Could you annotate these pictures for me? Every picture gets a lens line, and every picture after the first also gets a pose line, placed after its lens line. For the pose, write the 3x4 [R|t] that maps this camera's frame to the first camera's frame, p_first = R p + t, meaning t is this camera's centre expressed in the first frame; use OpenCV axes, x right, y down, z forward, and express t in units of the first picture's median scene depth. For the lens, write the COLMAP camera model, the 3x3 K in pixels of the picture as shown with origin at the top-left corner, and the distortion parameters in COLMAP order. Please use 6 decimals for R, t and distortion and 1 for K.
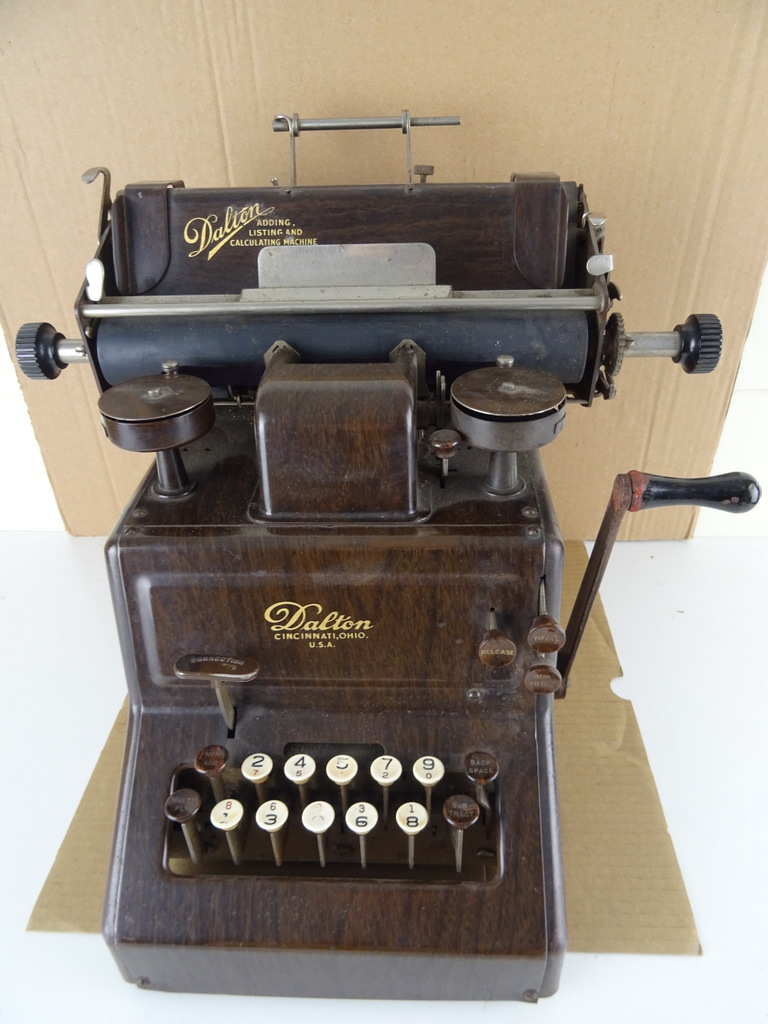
lens RADIAL K [[742.4, 0, 384.5], [0, 742.4, 504.5], [0, 0, 1]] dist [0.003324, -0.005443]
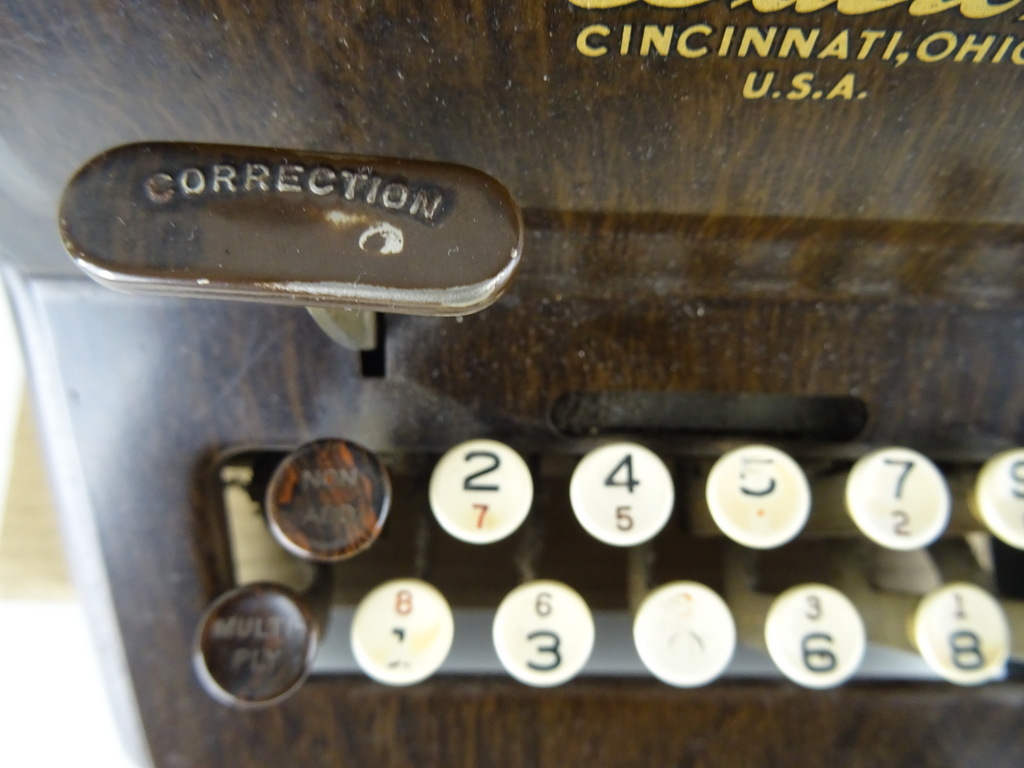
lens RADIAL K [[742.4, 0, 513.0], [0, 742.4, 389.7], [0, 0, 1]] dist [0.003324, -0.005443]
pose [[0.996744, -0.015557, 0.079114, -0.178713], [-0.043976, 0.717523, 0.695145, 0.110443], [-0.067581, -0.696361, 0.714503, 0.797885]]
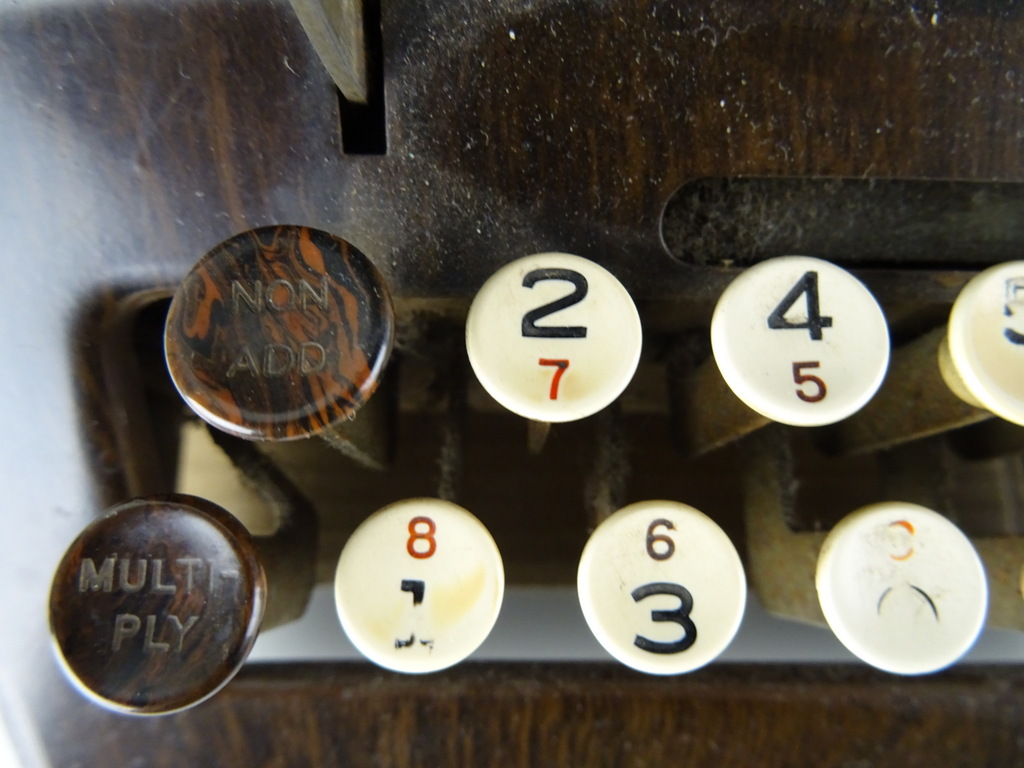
lens RADIAL K [[742.4, 0, 509.2], [0, 742.4, 393.0], [0, 0, 1]] dist [0.003324, -0.005443]
pose [[0.998050, -0.028456, 0.055558, -0.188449], [-0.018451, 0.715786, 0.698076, 0.237745], [-0.059632, -0.697740, 0.713865, 0.853726]]
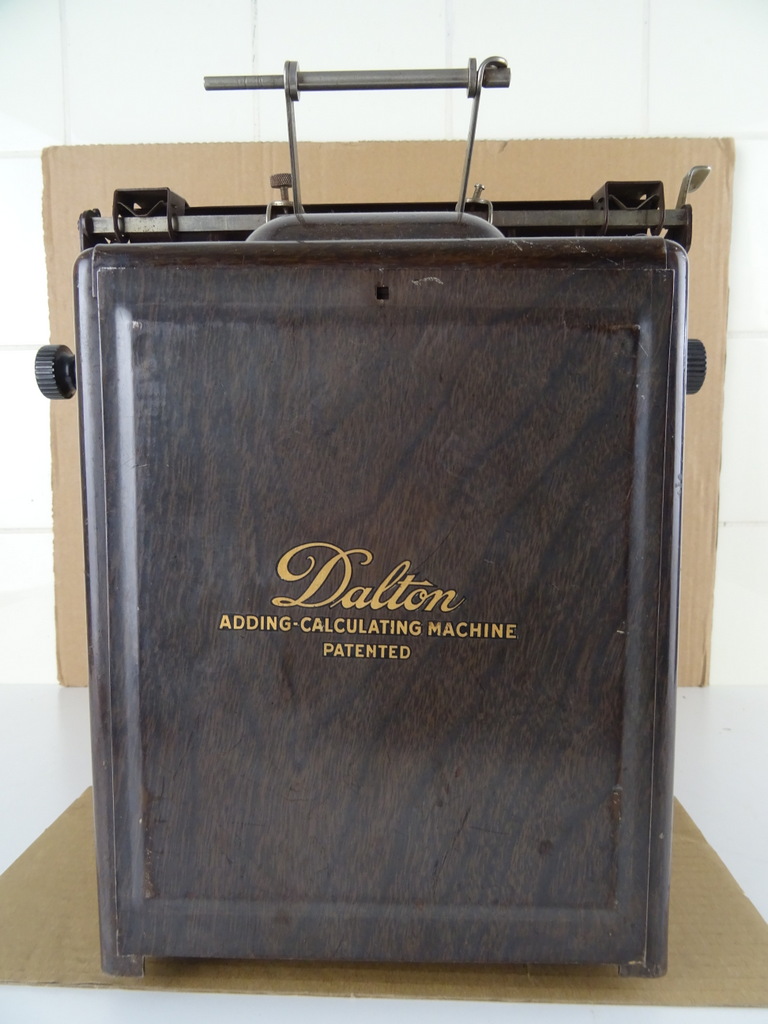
lens RADIAL K [[742.4, 0, 383.4], [0, 742.4, 508.8], [0, 0, 1]] dist [0.003324, -0.005443]
pose [[0.999025, 0.024071, 0.036999, -0.106106], [-0.003296, 0.876556, -0.481289, 0.587699], [-0.044017, 0.480698, 0.875781, 0.087863]]
